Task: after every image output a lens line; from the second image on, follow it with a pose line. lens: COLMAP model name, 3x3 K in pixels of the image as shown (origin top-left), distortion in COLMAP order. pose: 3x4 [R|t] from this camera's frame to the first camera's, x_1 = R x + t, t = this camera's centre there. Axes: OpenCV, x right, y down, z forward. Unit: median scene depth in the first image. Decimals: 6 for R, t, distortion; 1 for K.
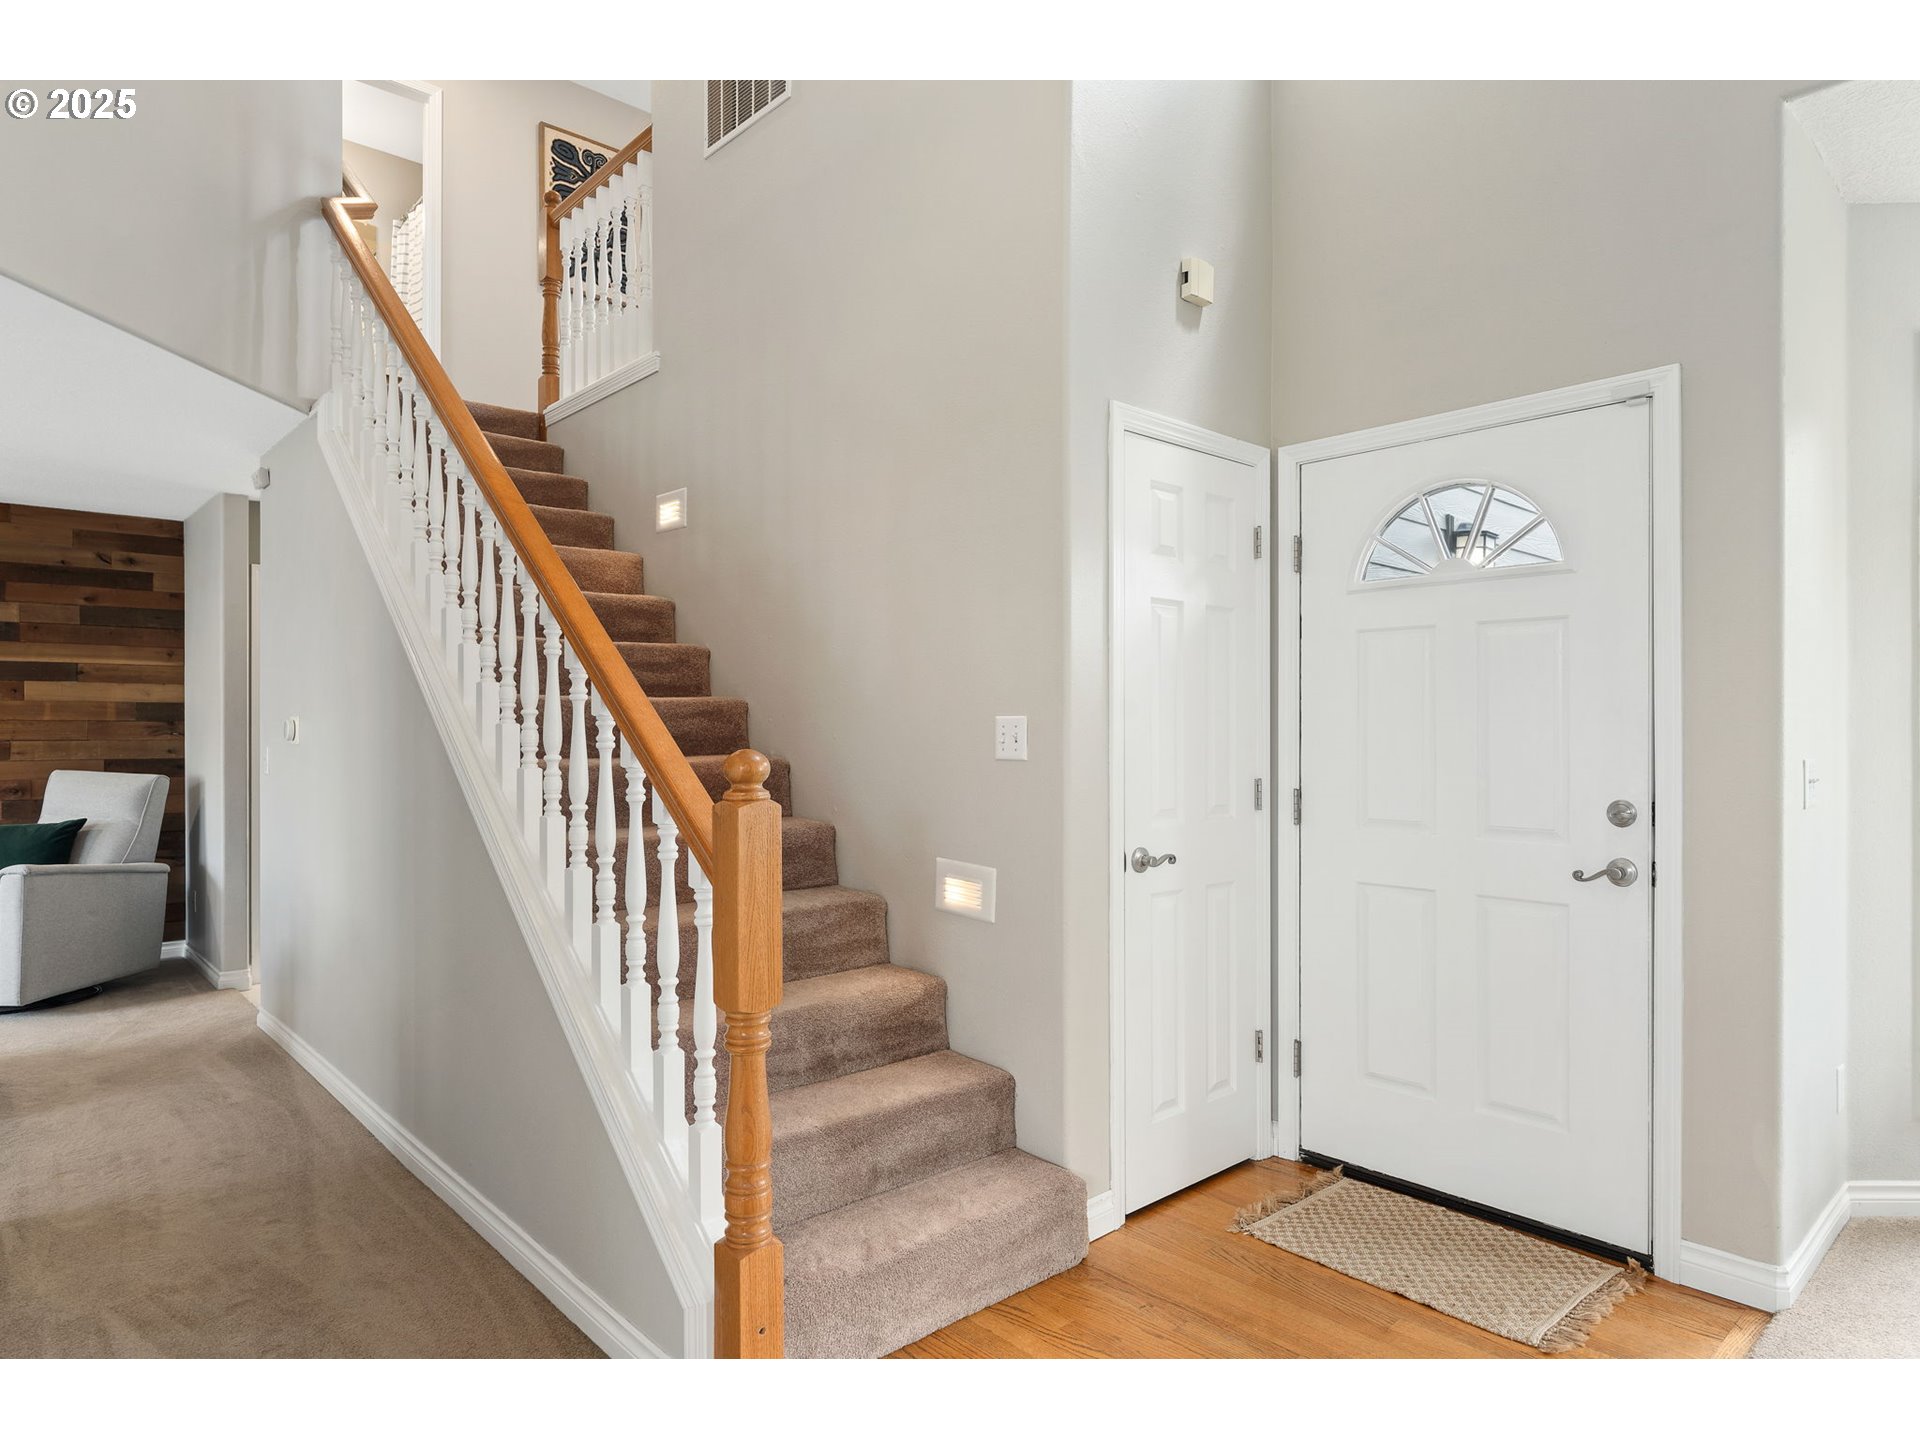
lens RADIAL K [[1113.6, 0, 944.8], [0, 1113.6, 730.1], [0, 0, 1]] dist [-0.002845, -0.001302]
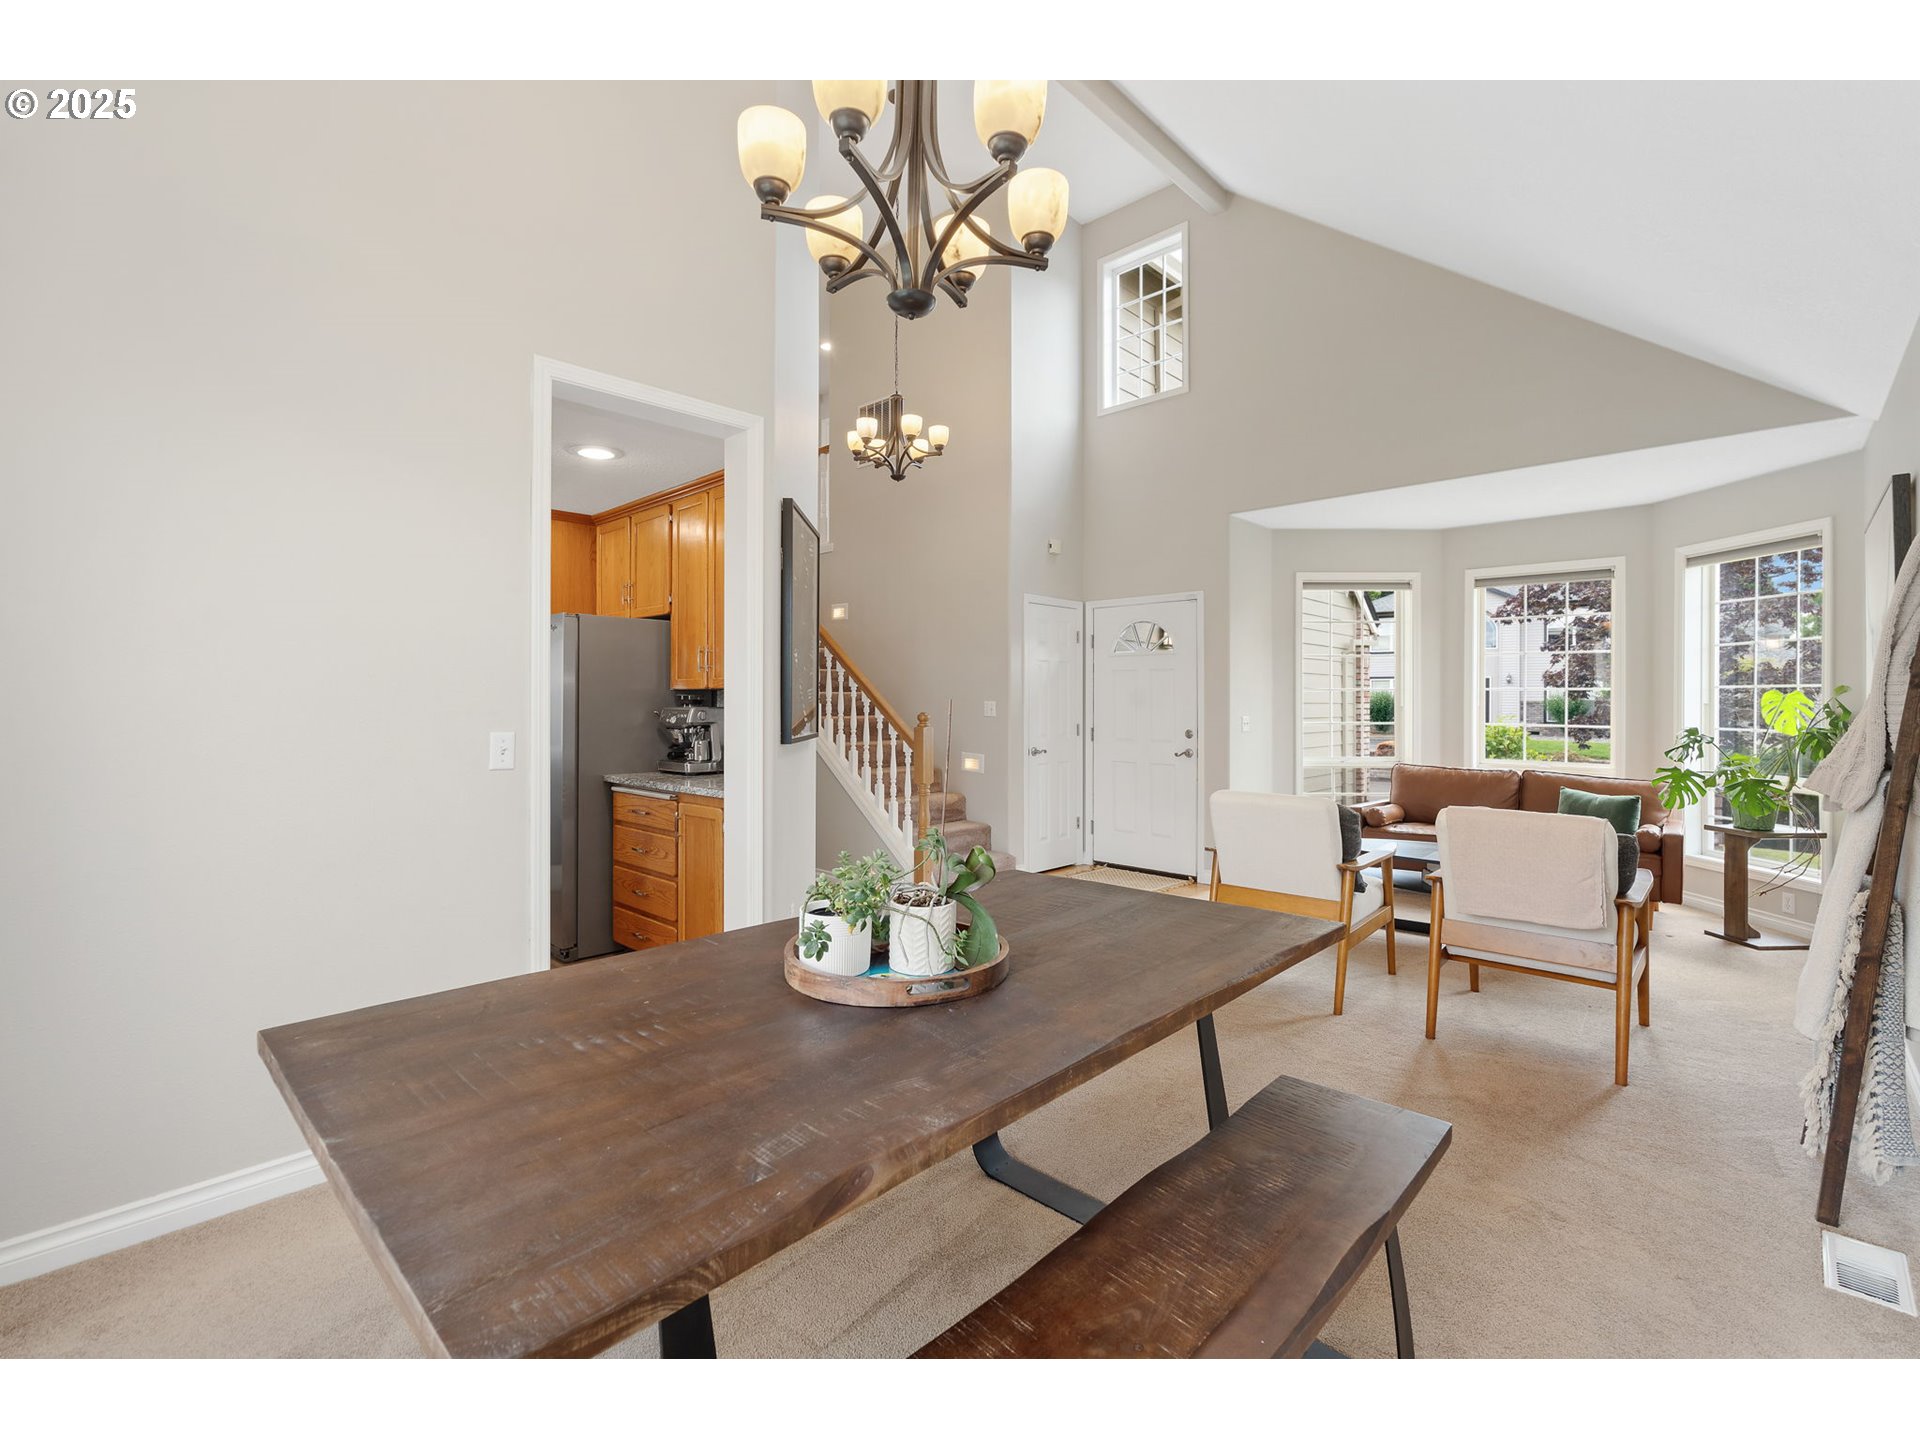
lens RADIAL K [[866.7, 0, 967.0], [0, 866.7, 707.7], [0, 0, 1]] dist [-0.000992, -0.000465]
pose [[0.997089, 0.002597, 0.076202, -0.309893], [-0.002879, 0.999989, 0.003592, -0.006810], [-0.076192, -0.003801, 0.997086, -2.249961]]
